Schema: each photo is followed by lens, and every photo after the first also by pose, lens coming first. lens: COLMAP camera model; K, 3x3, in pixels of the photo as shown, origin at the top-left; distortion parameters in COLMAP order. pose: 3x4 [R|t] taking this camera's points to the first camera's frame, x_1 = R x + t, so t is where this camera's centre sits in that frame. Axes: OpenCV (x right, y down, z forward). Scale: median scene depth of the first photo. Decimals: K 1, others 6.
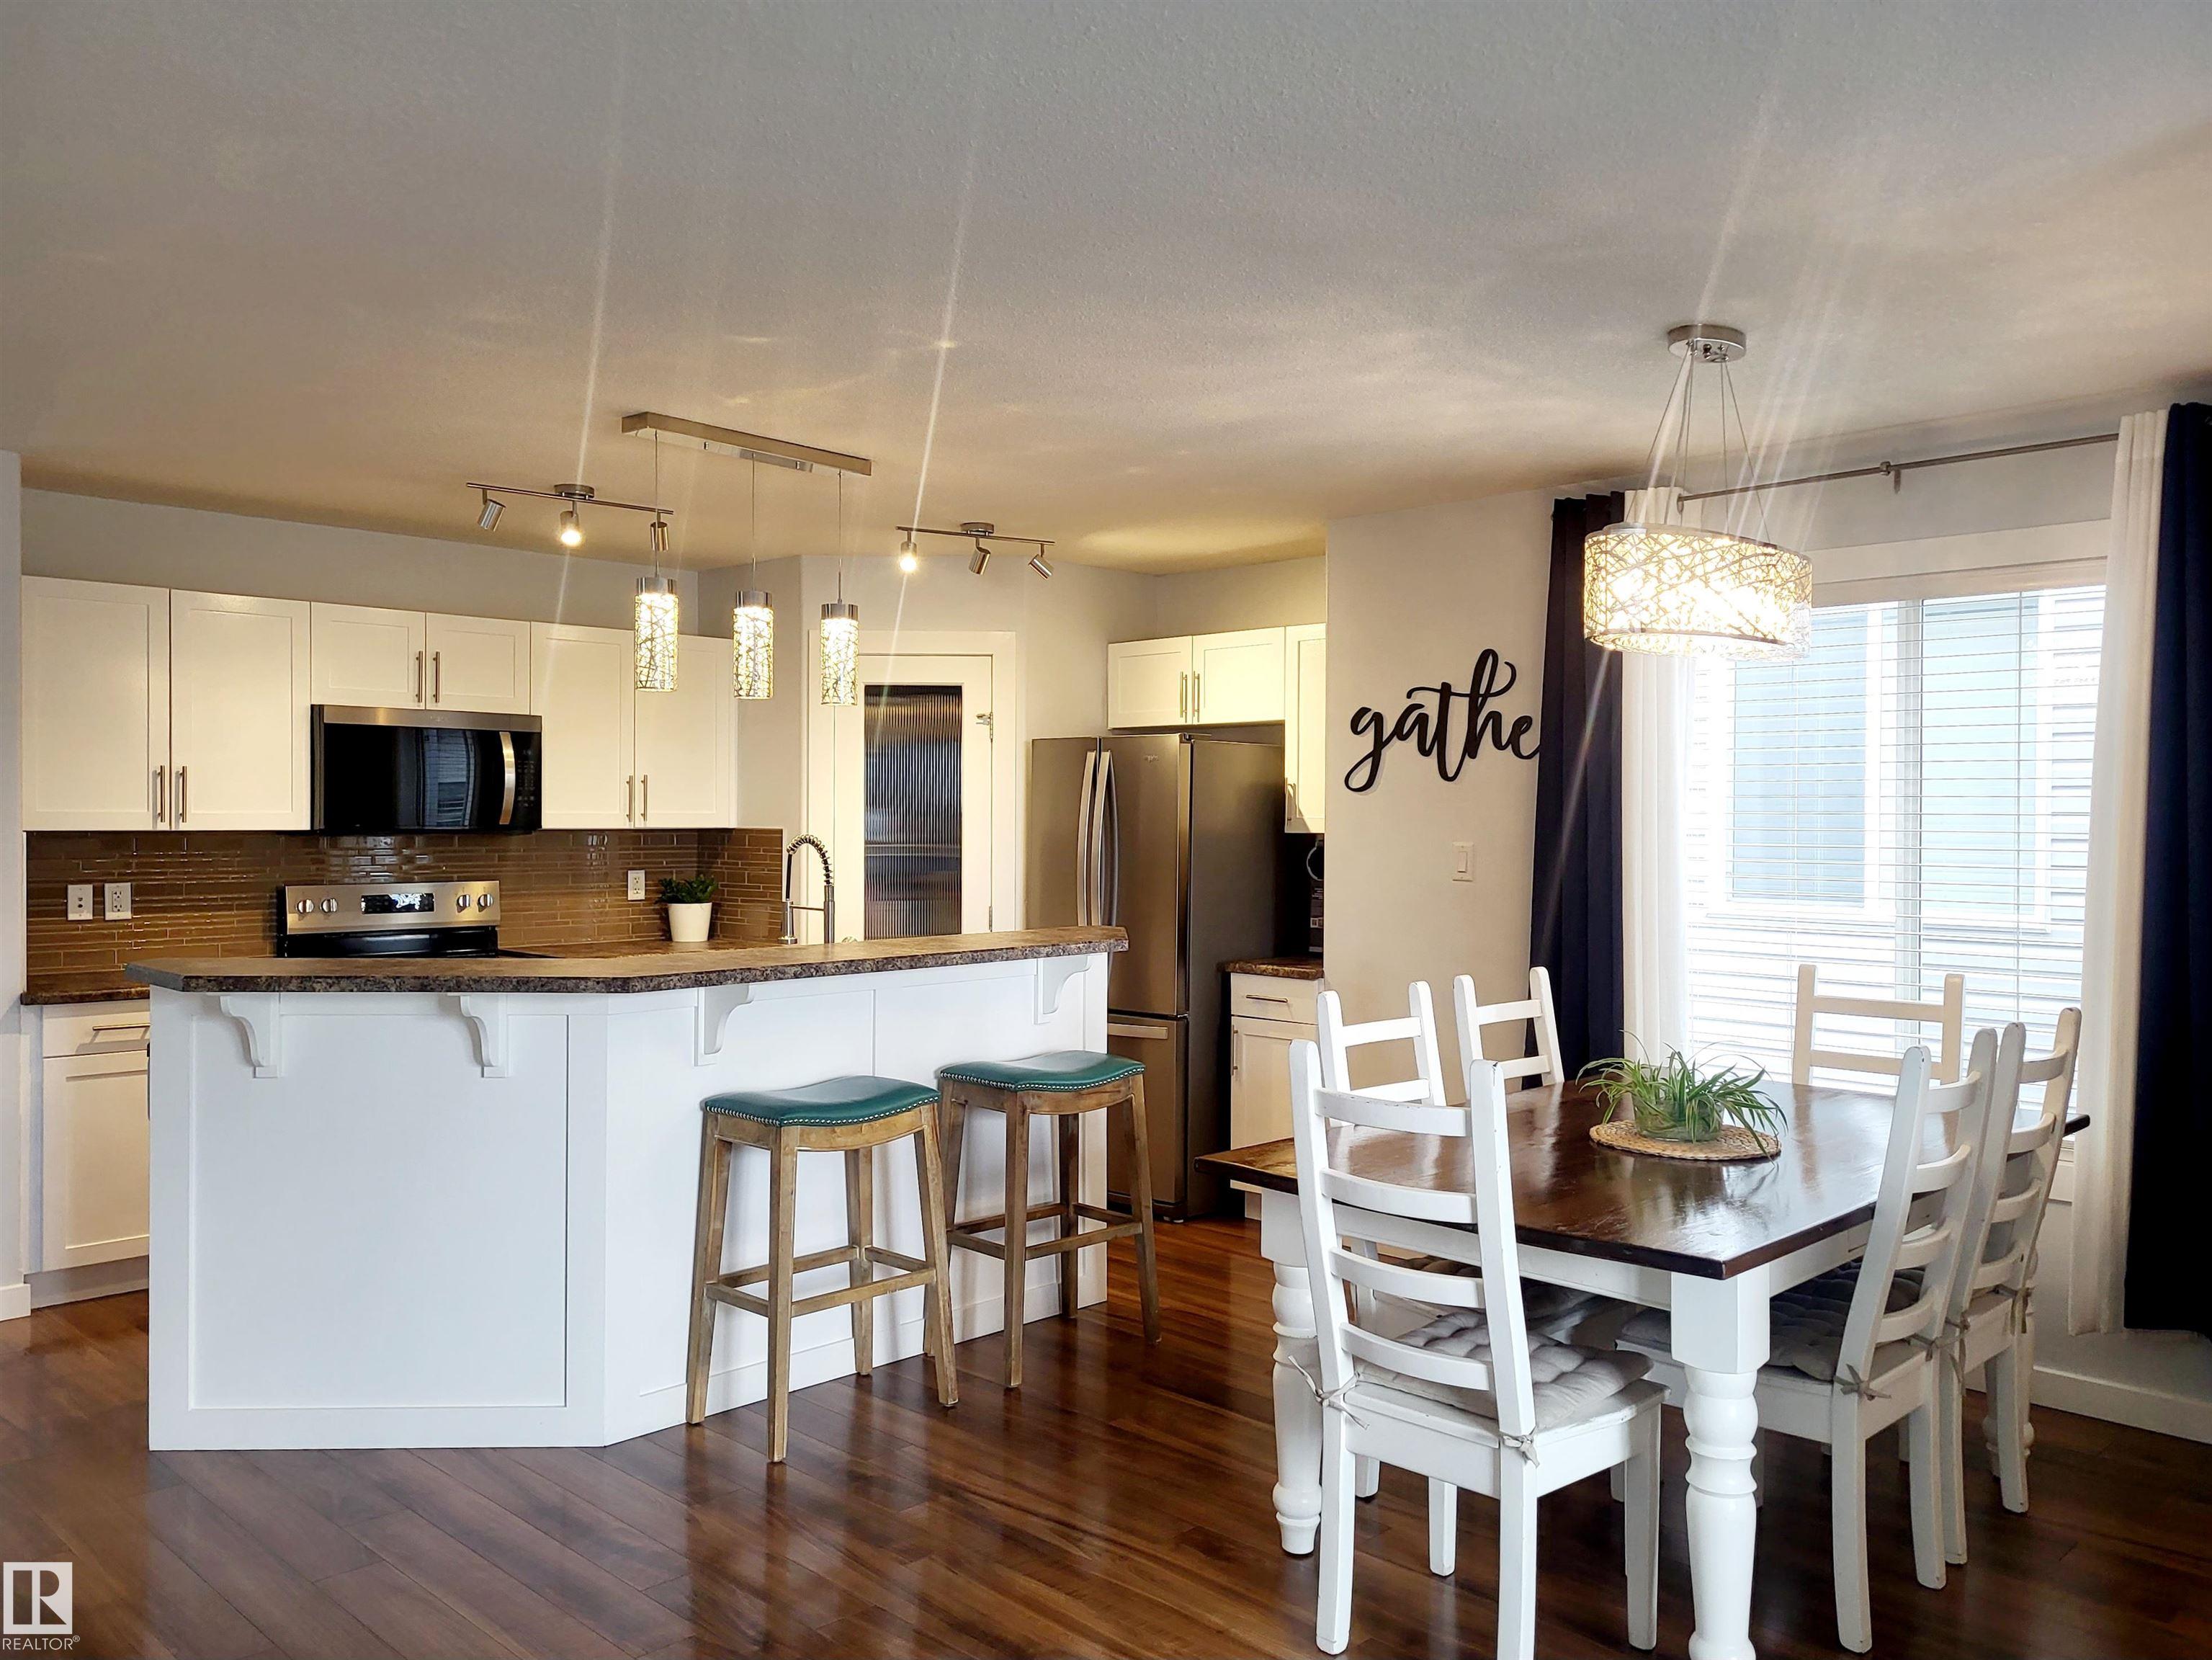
lens RADIAL K [[1720.9, 0, 1106.0], [0, 1720.9, 830.0], [0, 0, 1]] dist [0.067838, -0.056659]
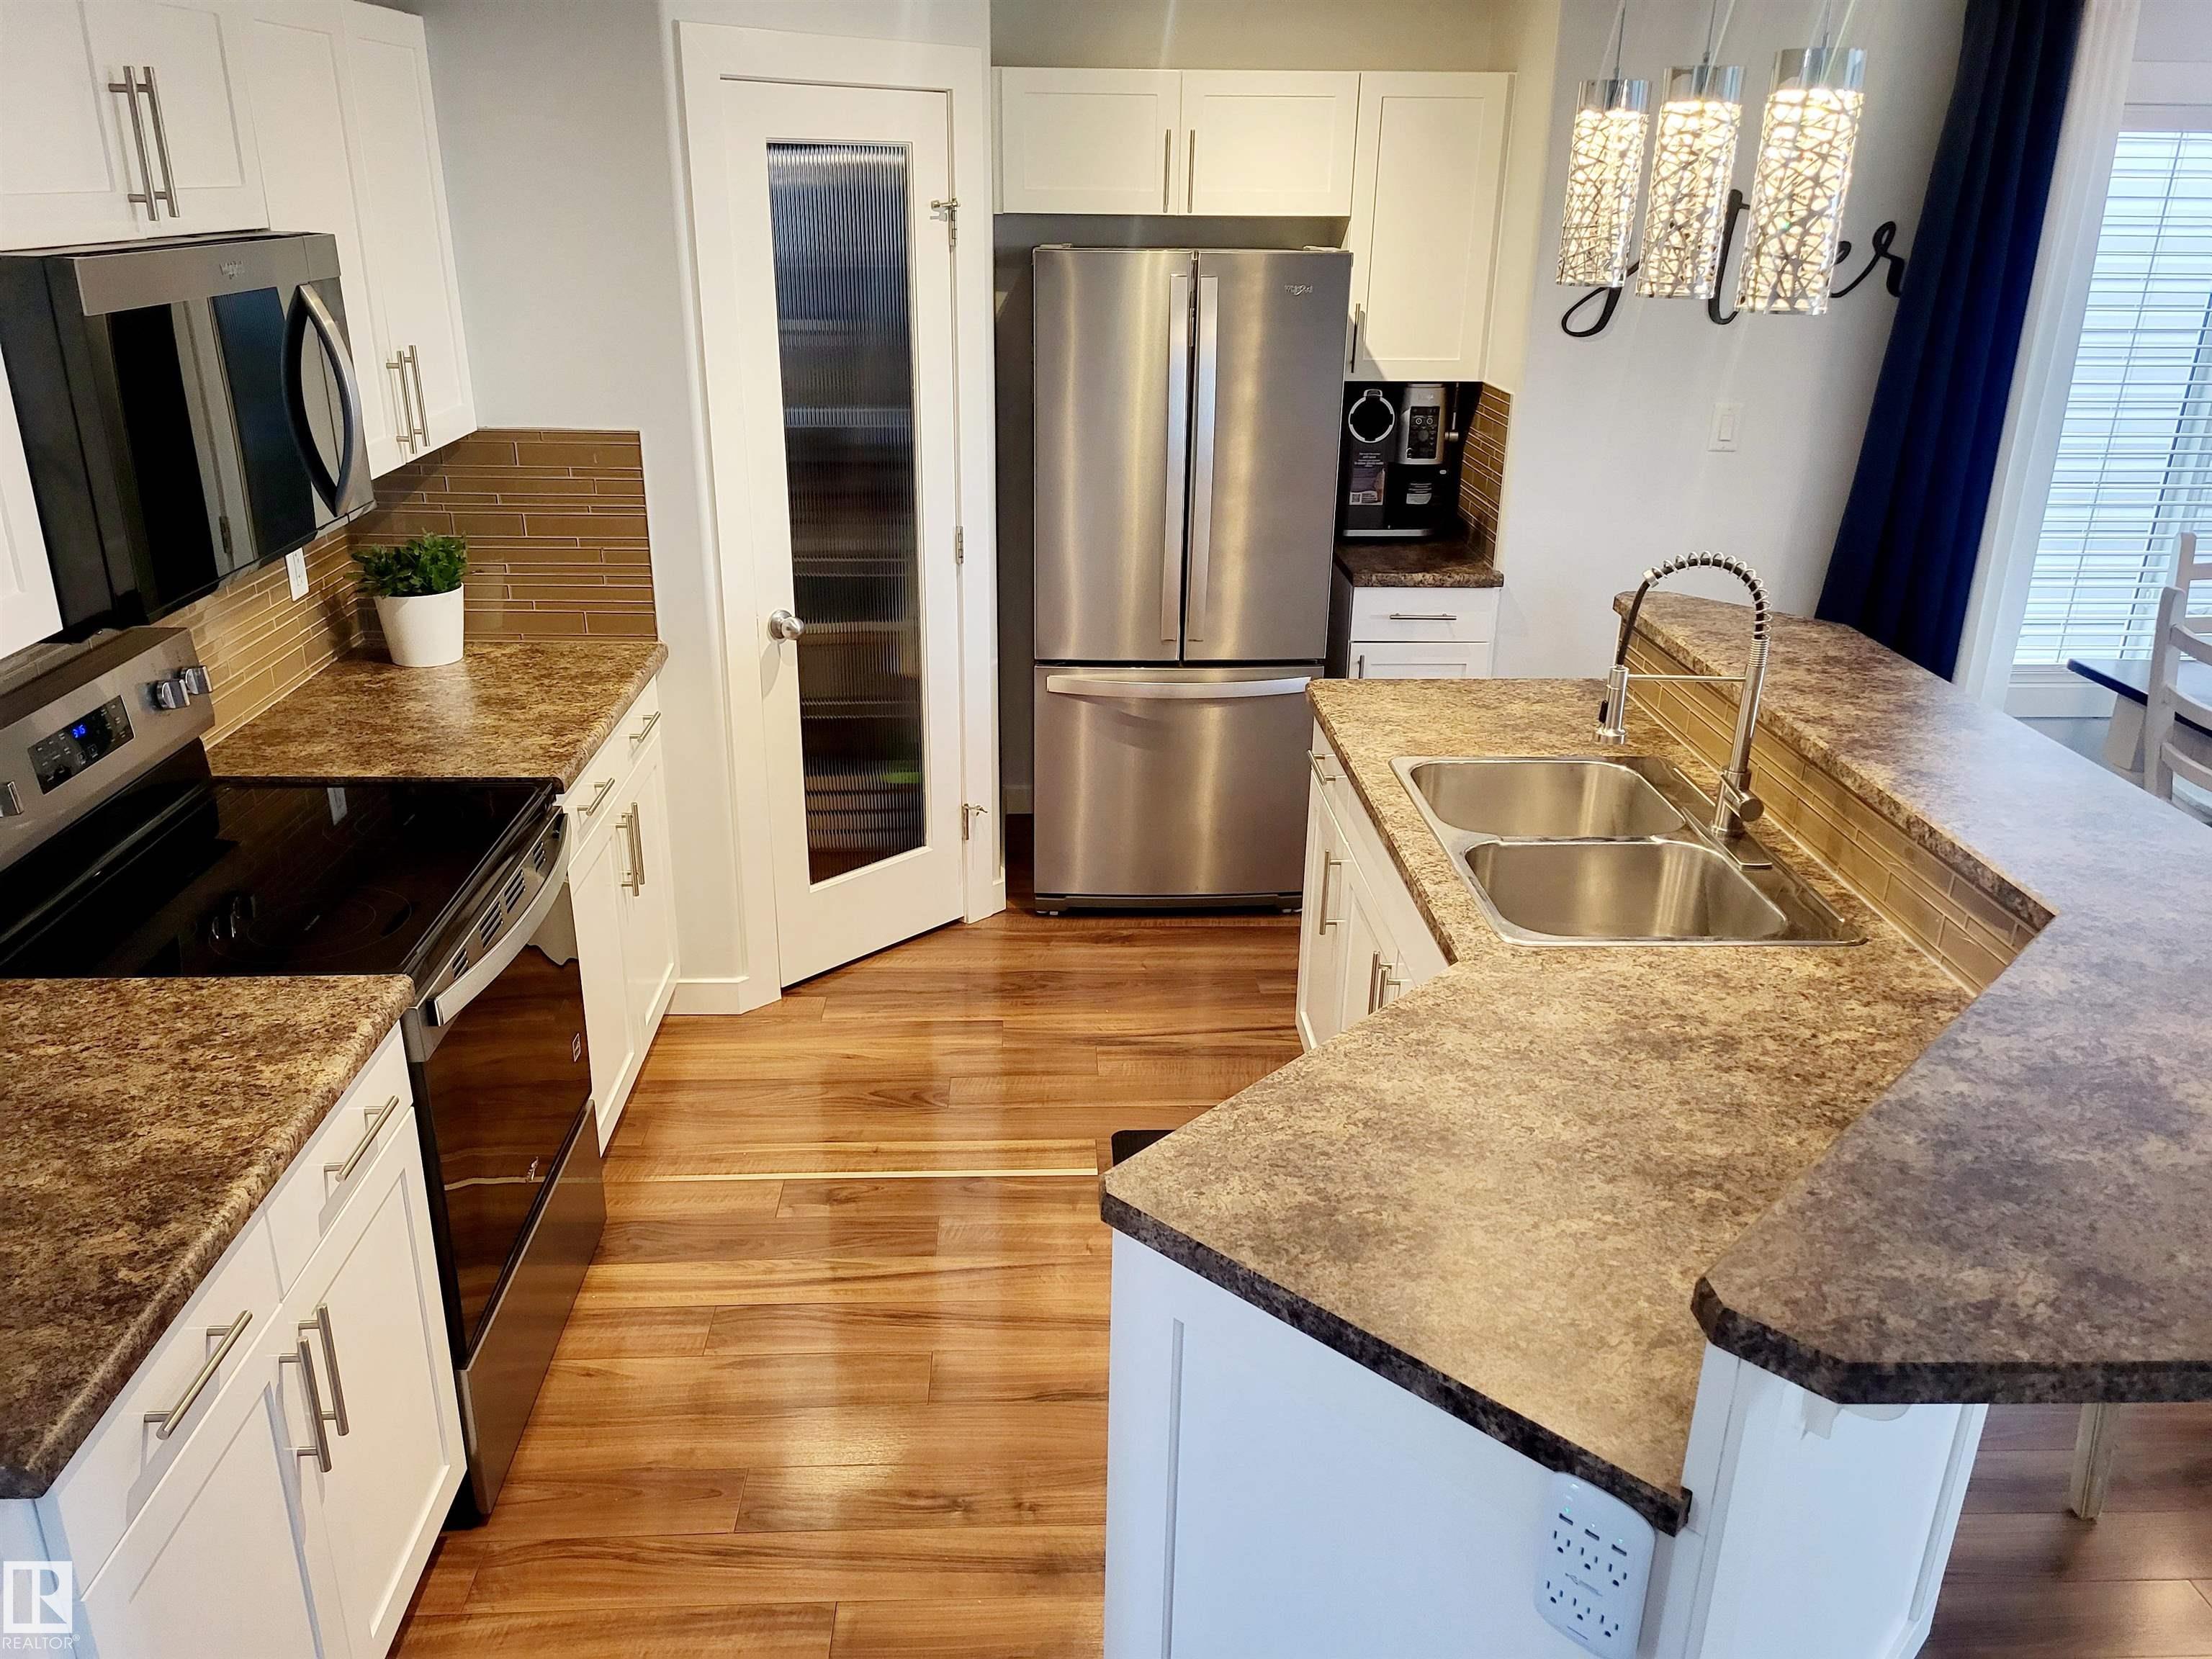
lens RADIAL K [[1694.4, 0, 1110.7], [0, 1694.4, 838.8], [0, 0, 1]] dist [0.055706, -0.001419]
pose [[0.673905, -0.268613, 0.688258, -0.571148], [-0.004606, 0.930021, 0.367477, -0.092201], [-0.738803, -0.250815, 0.625509, 0.620893]]
